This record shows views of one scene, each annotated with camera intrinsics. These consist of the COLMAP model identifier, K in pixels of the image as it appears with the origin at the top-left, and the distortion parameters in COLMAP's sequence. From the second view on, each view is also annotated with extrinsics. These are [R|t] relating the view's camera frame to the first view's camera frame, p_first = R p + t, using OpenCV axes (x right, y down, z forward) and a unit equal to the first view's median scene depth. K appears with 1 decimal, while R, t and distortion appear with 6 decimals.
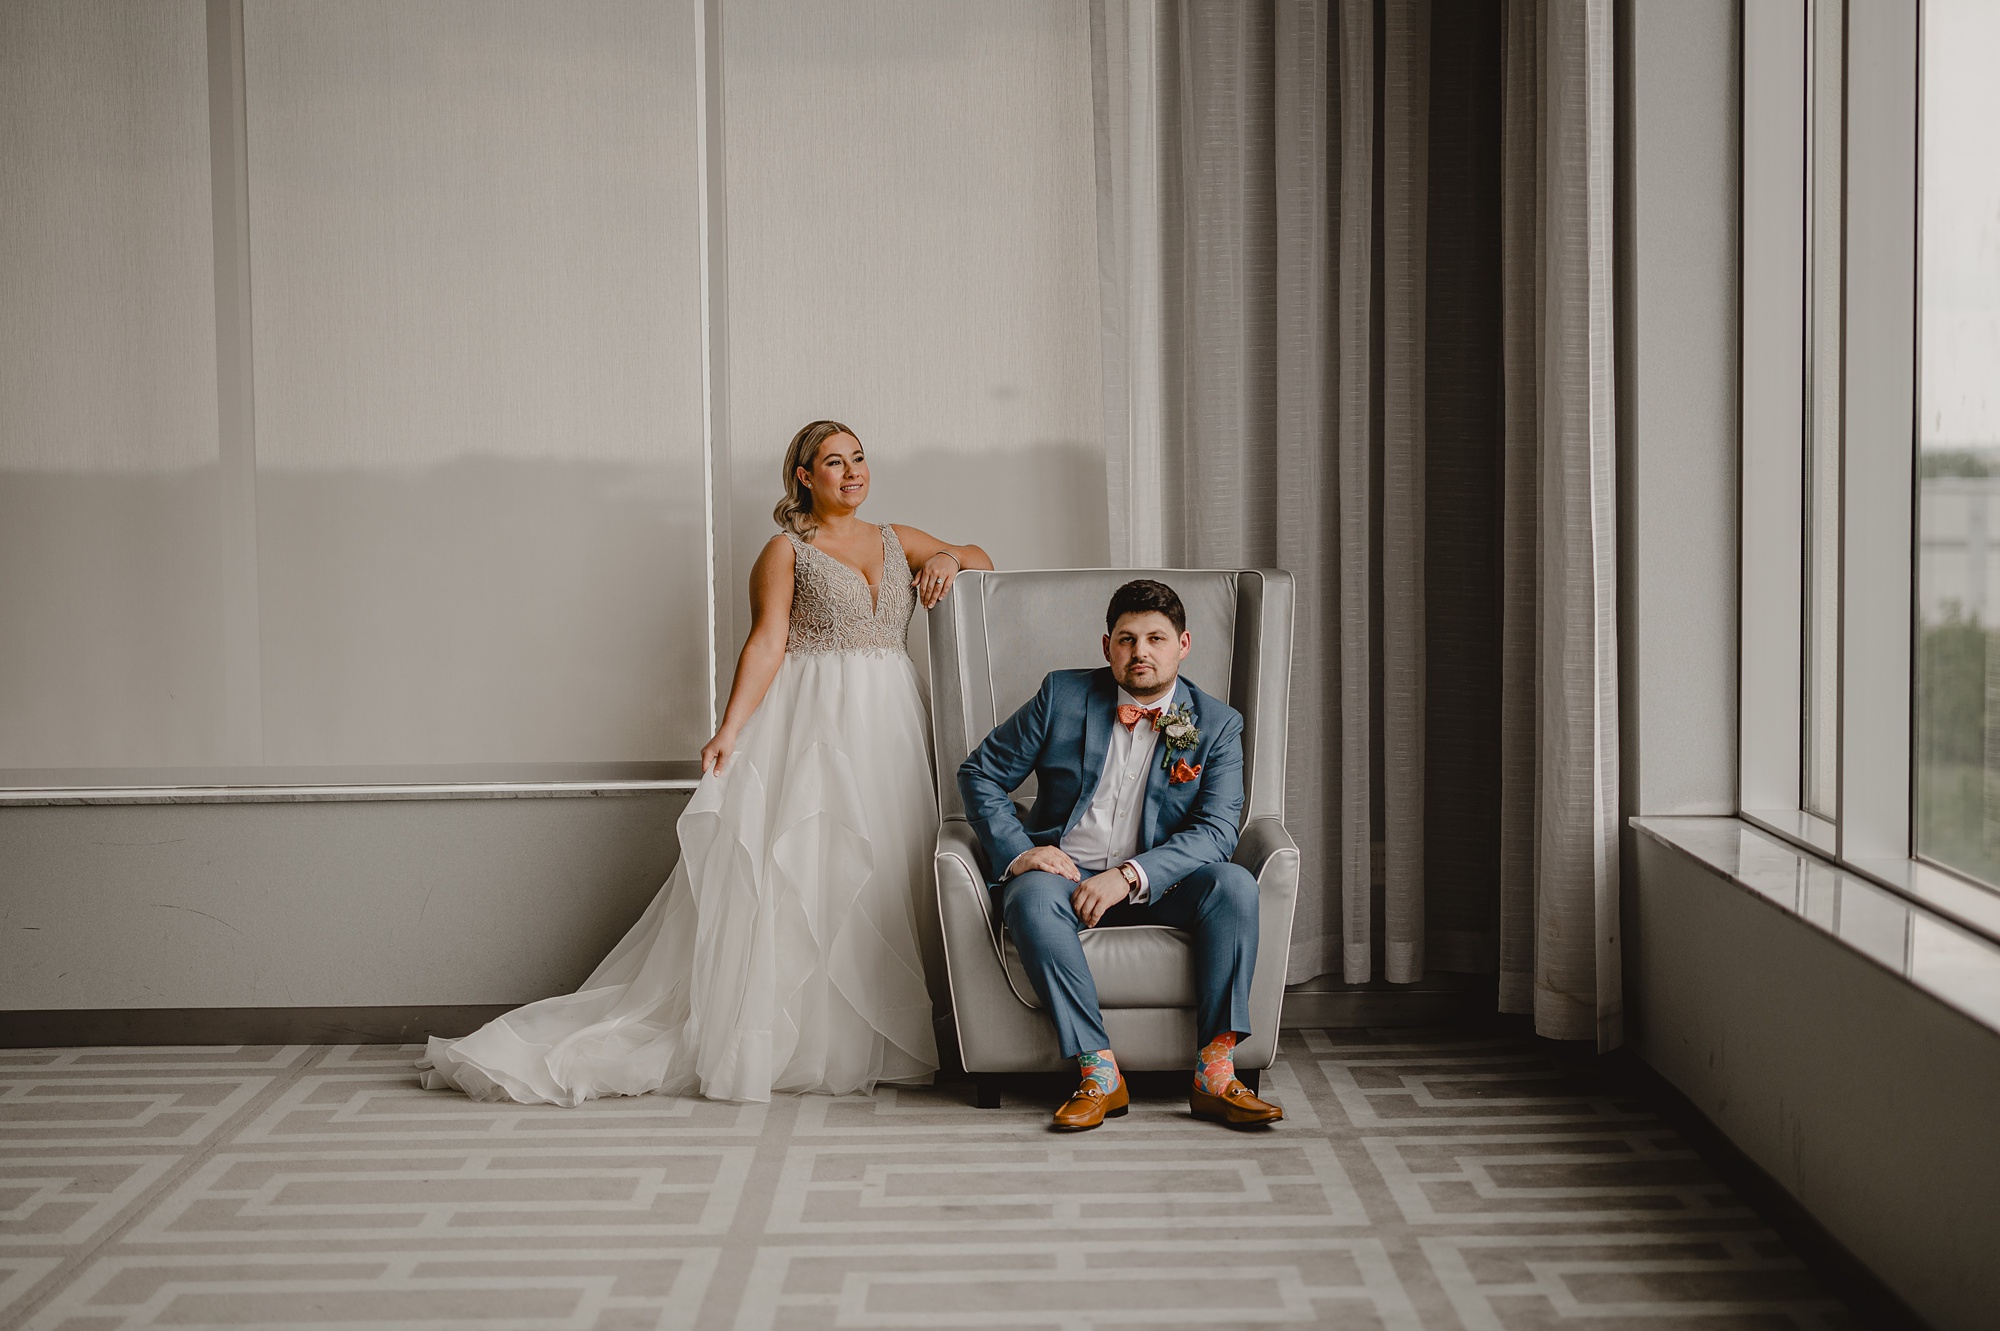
lens RADIAL K [[3067.9, 0, 1001.7], [0, 3067.9, 733.7], [0, 0, 1]] dist [0.010410, 0.052629]
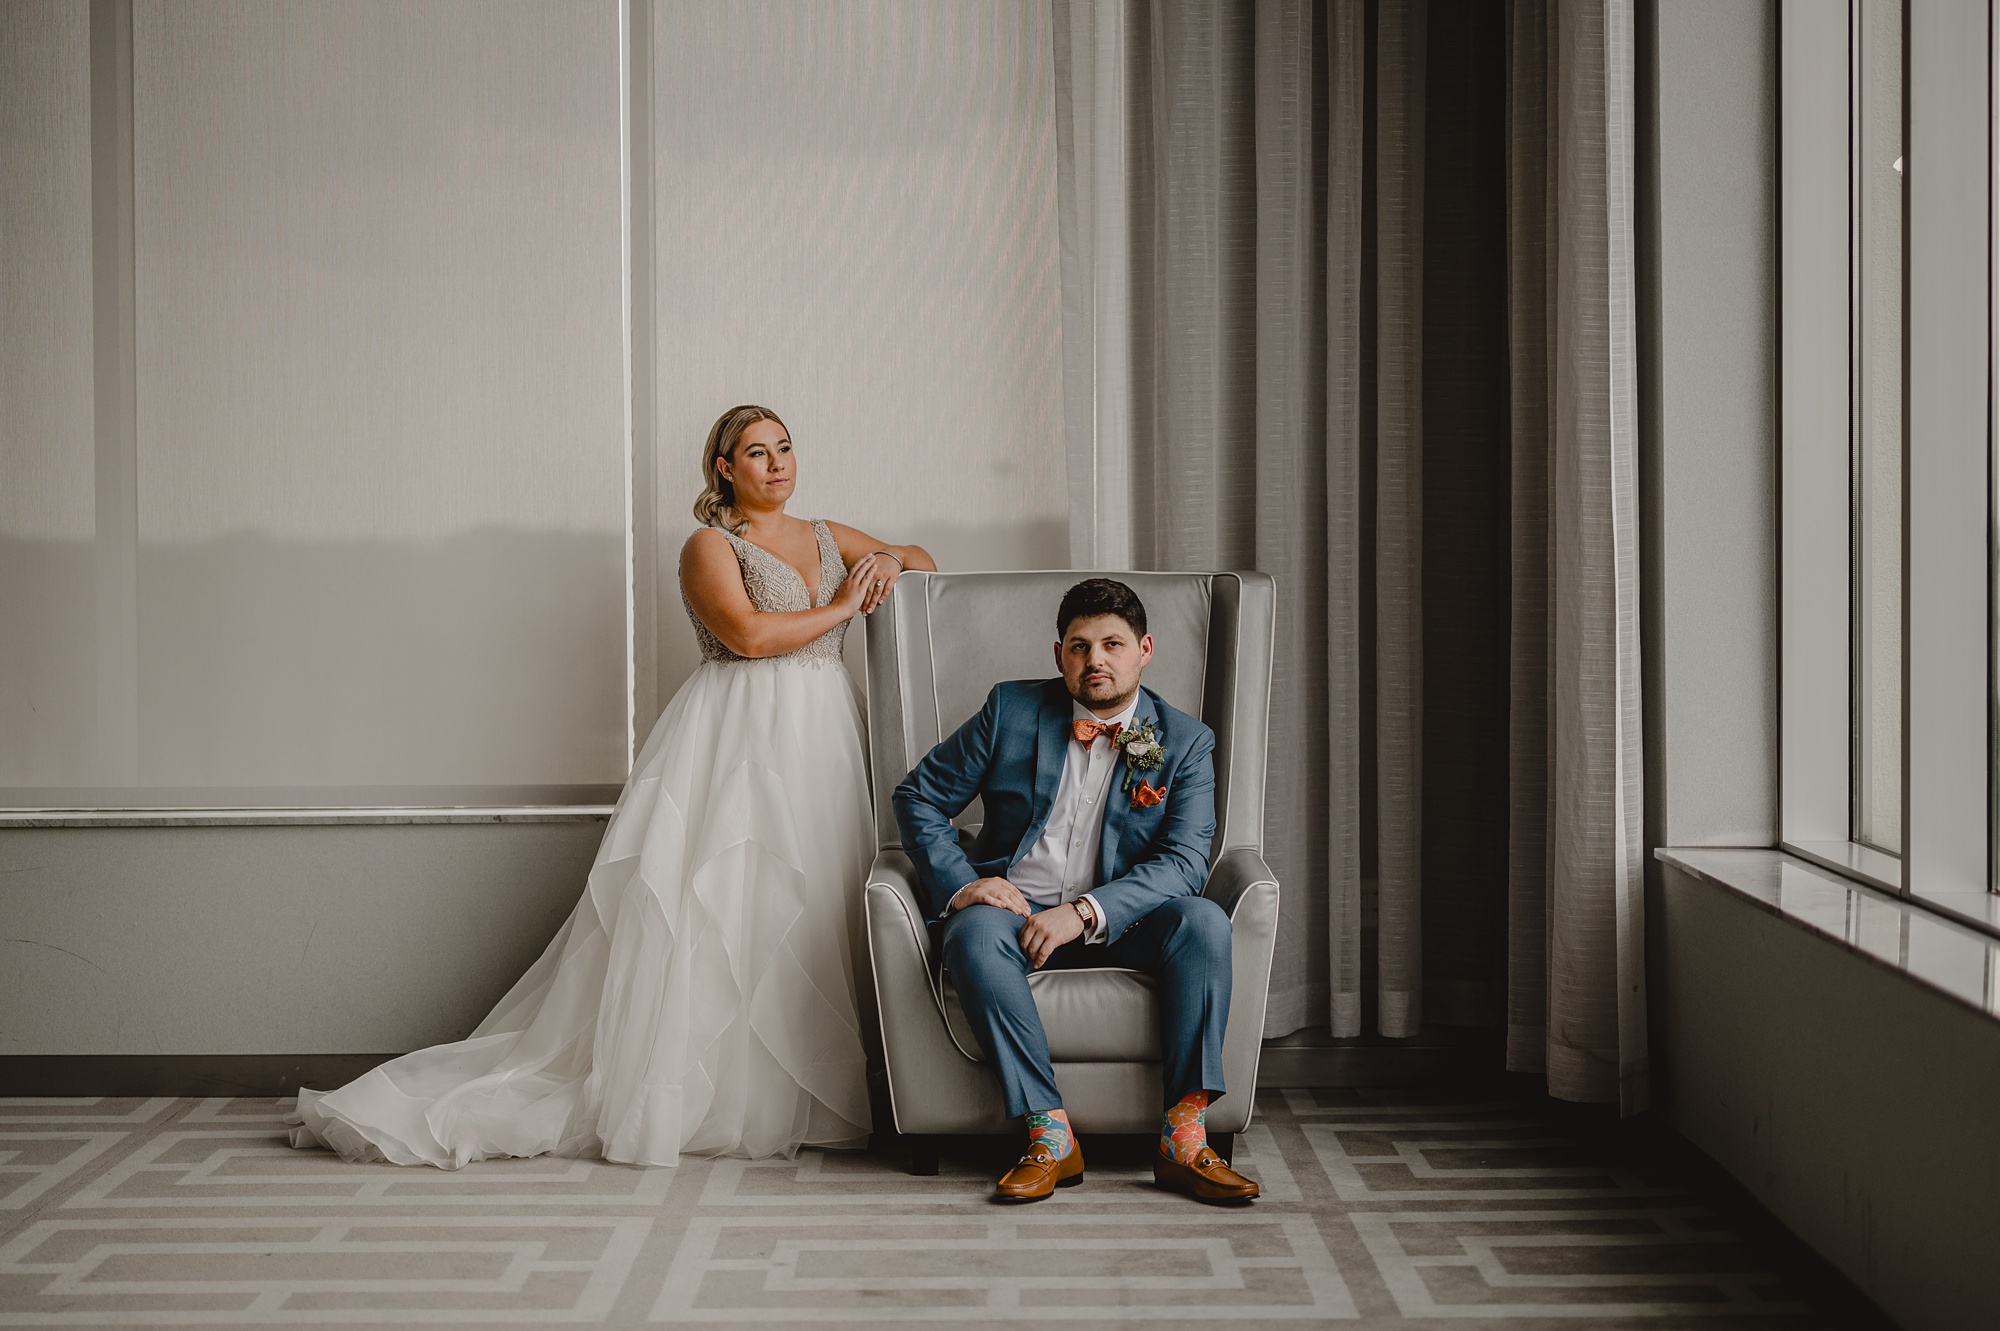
lens RADIAL K [[2996.5, 0, 955.3], [0, 2996.5, 665.7], [0, 0, 1]] dist [0.009720, 0.002399]
pose [[0.999860, 0.006027, -0.015590, 0.016874], [-0.006732, 0.998938, -0.045586, 0.015198], [0.015299, 0.045685, 0.998839, 0.134717]]
